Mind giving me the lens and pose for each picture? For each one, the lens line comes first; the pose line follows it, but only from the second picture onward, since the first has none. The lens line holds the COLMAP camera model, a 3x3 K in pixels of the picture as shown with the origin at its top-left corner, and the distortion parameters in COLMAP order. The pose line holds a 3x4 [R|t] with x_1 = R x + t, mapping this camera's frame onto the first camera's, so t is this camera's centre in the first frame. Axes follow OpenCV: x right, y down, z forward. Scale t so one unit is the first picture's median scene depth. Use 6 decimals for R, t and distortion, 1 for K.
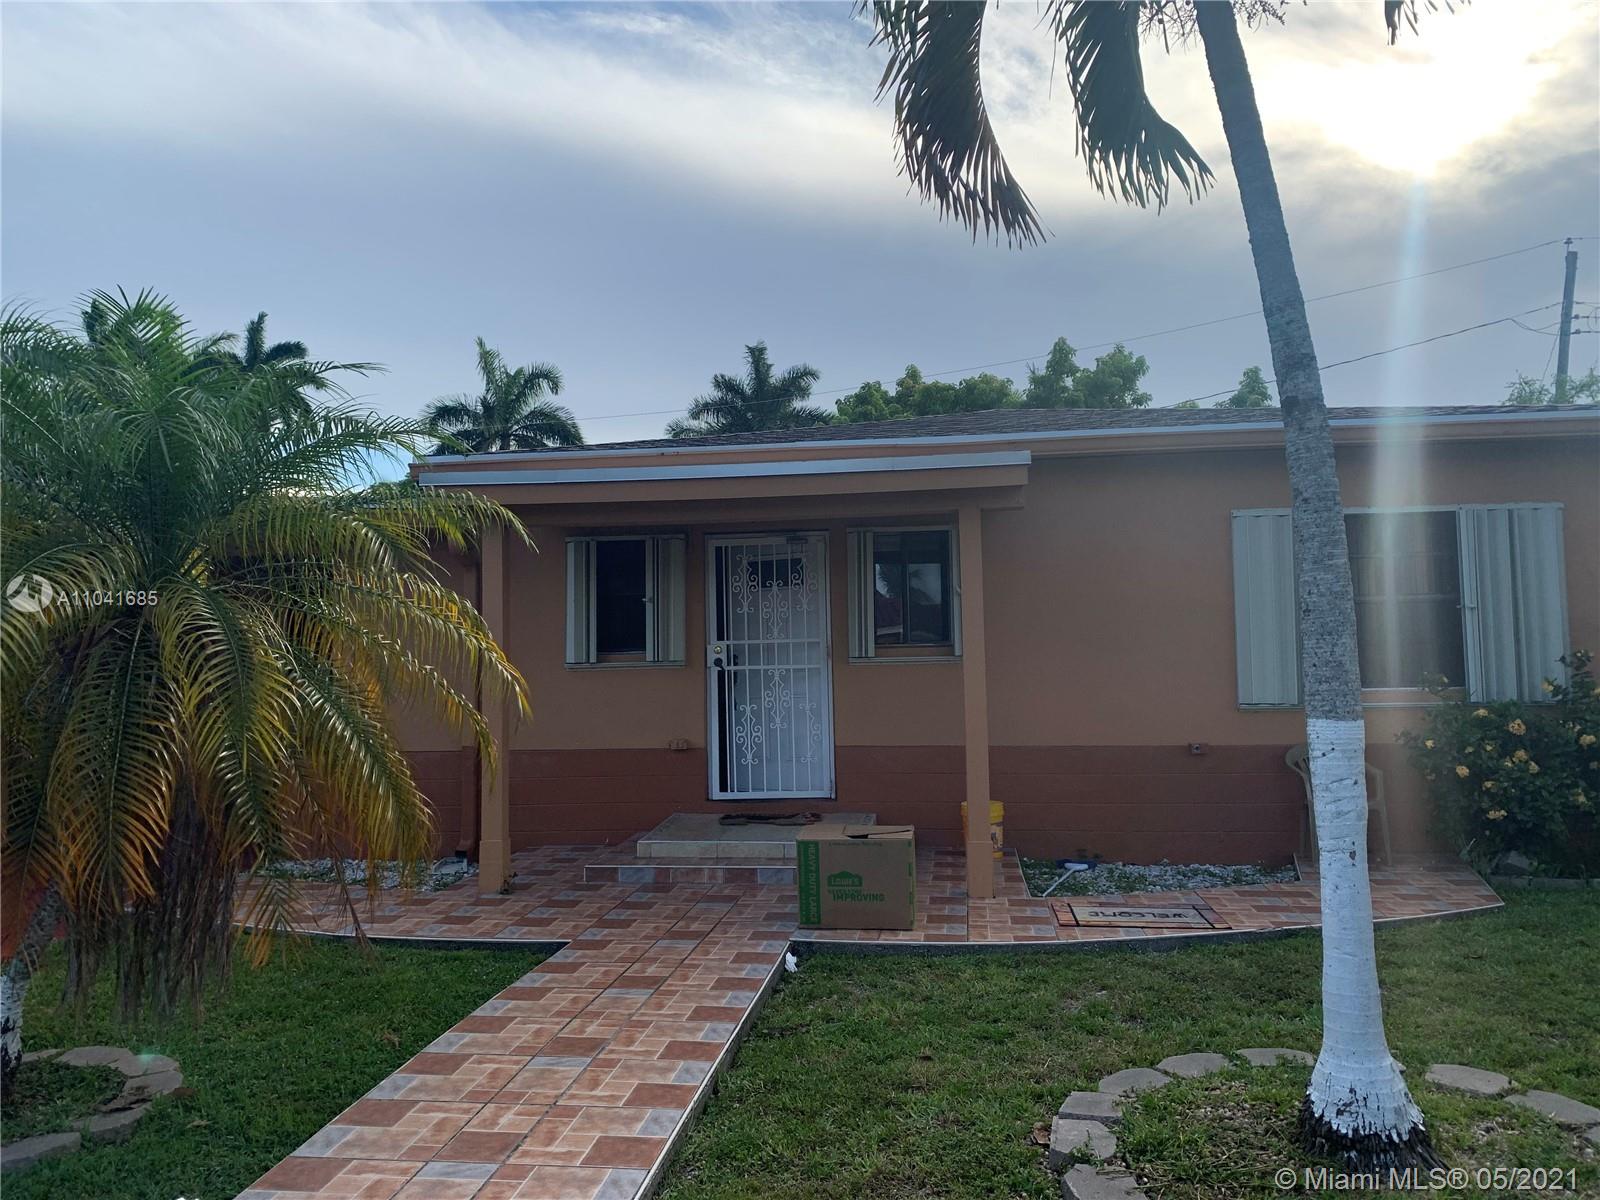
lens RADIAL K [[1207.3, 0, 810.4], [0, 1207.3, 597.0], [0, 0, 1]] dist [0.019433, 0.004155]
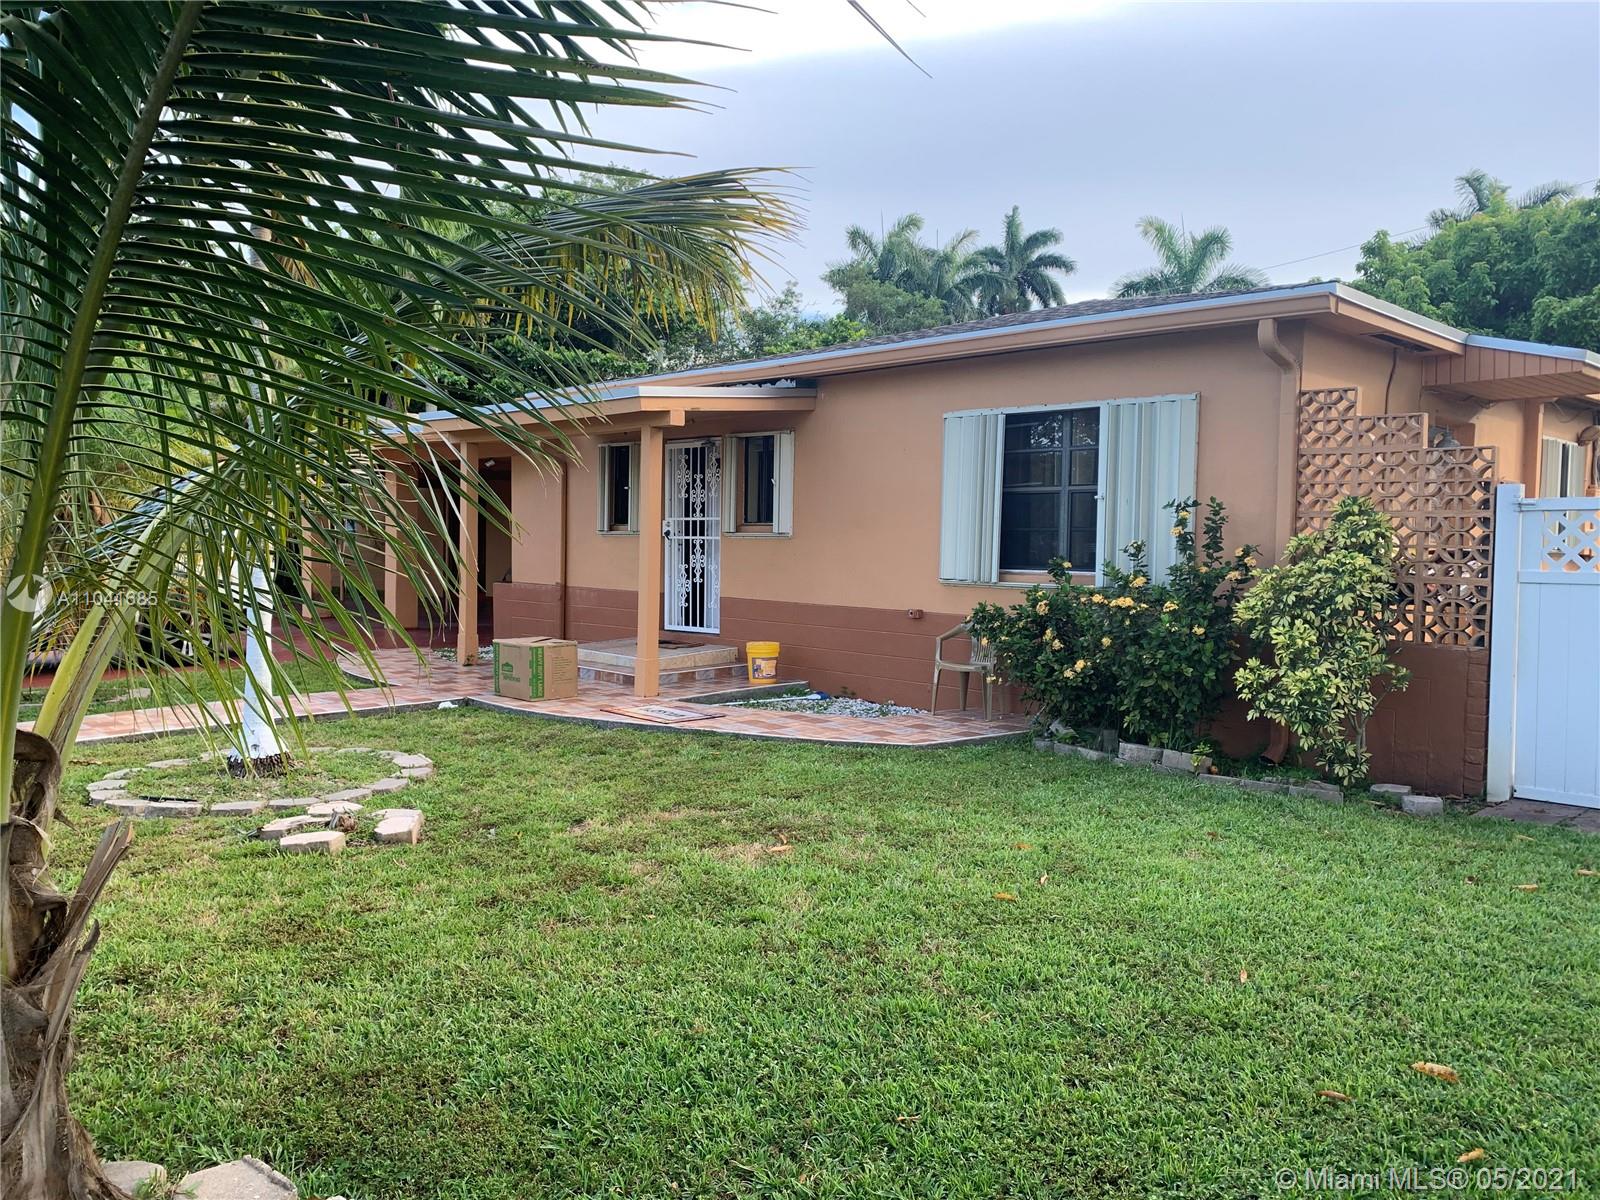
lens RADIAL K [[1243.3, 0, 803.3], [0, 1243.3, 607.8], [0, 0, 1]] dist [0.024475, -0.003556]
pose [[0.776882, 0.061896, -0.626596, 0.939349], [0.007965, 0.994111, 0.108075, -0.014039], [0.629596, -0.088952, 0.771814, -0.015119]]
